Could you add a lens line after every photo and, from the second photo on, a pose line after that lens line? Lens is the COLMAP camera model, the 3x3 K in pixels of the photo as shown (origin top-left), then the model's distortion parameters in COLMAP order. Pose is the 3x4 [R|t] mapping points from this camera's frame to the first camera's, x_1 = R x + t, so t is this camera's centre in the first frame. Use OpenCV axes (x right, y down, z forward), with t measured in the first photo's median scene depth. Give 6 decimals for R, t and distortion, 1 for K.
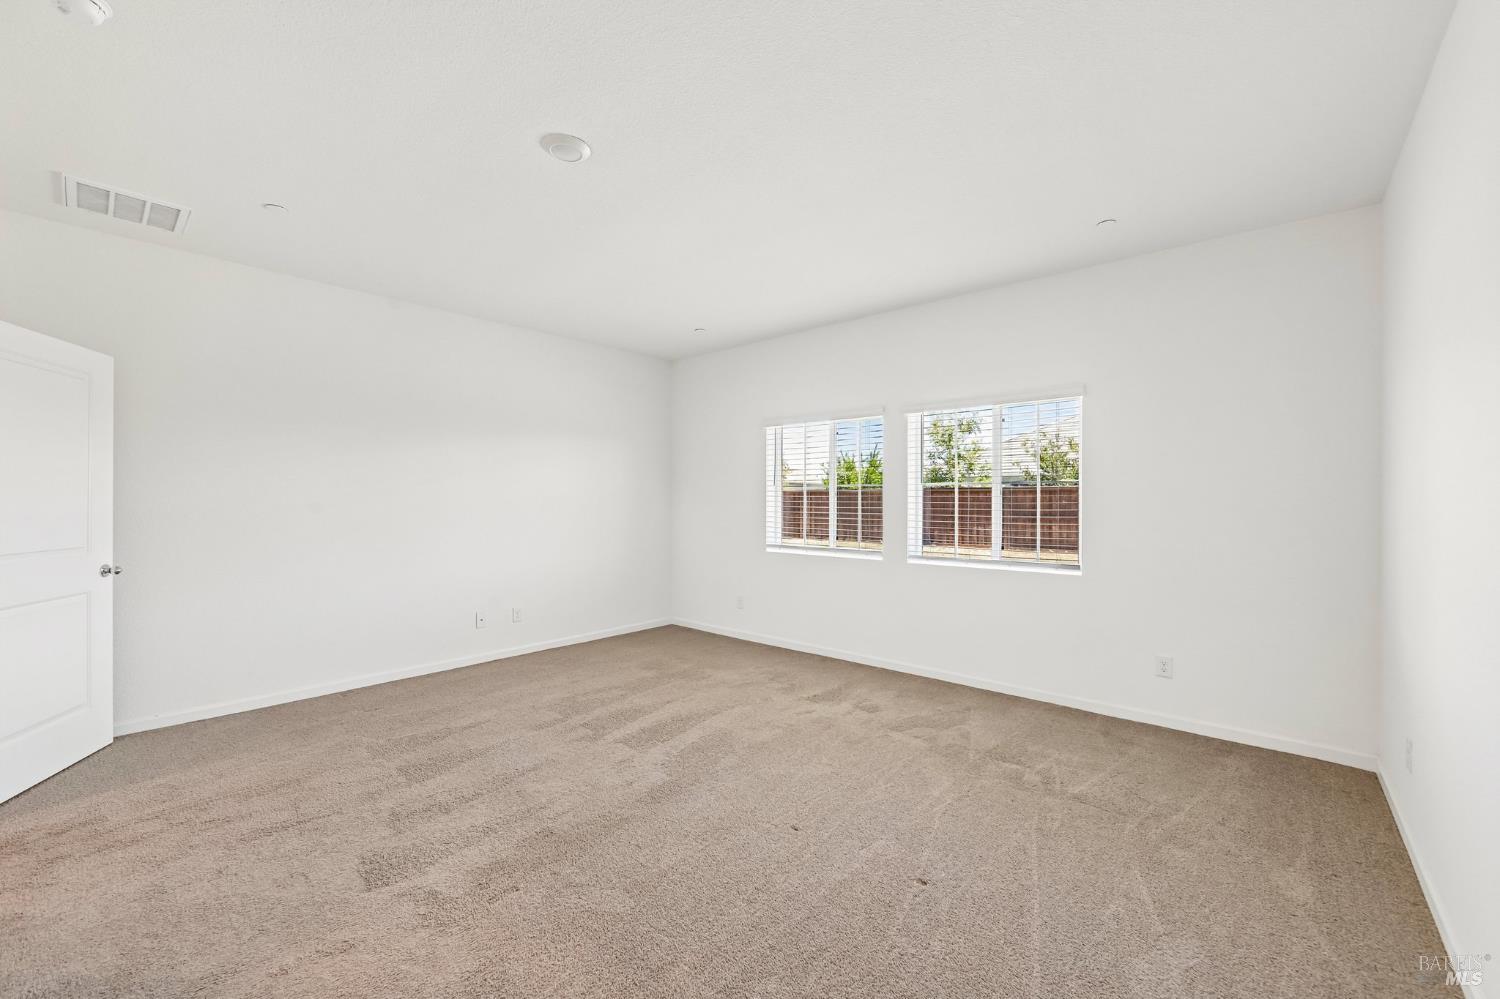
lens RADIAL K [[591.6, 0, 759.6], [0, 591.6, 500.7], [0, 0, 1]] dist [-0.008027, 0.000499]
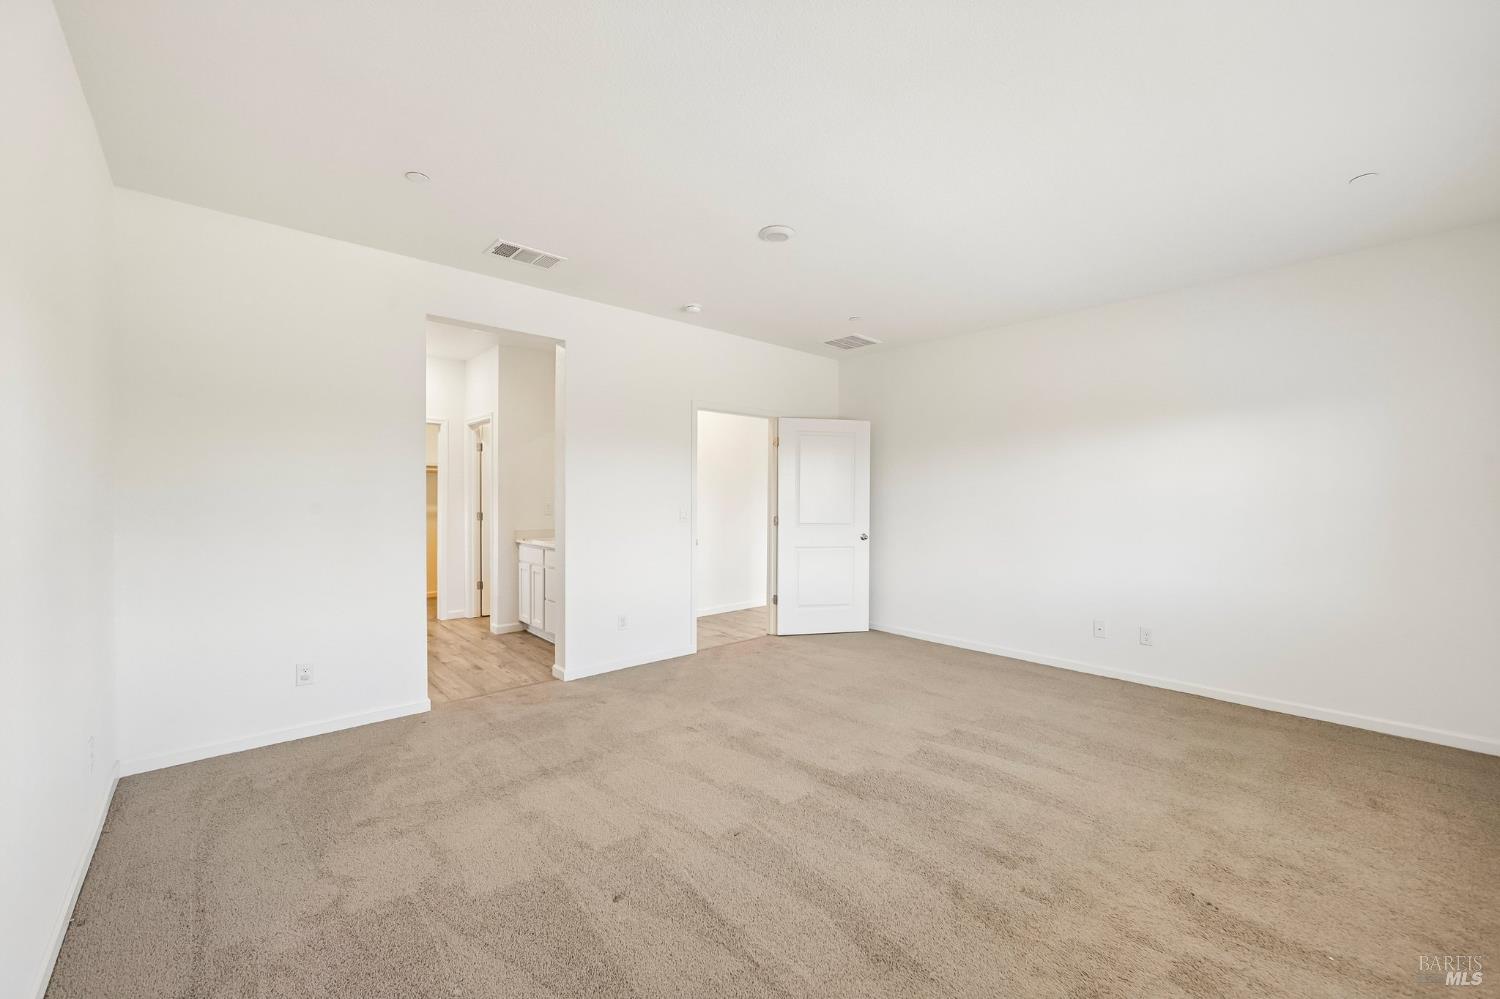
lens RADIAL K [[591.6, 0, 759.6], [0, 591.6, 500.7], [0, 0, 1]] dist [-0.008027, 0.000499]
pose [[-0.112190, 0.001261, -0.993686, 0.673112], [-0.006752, 0.999975, 0.002031, 0.002403], [0.993664, 0.006937, -0.112178, 0.754509]]
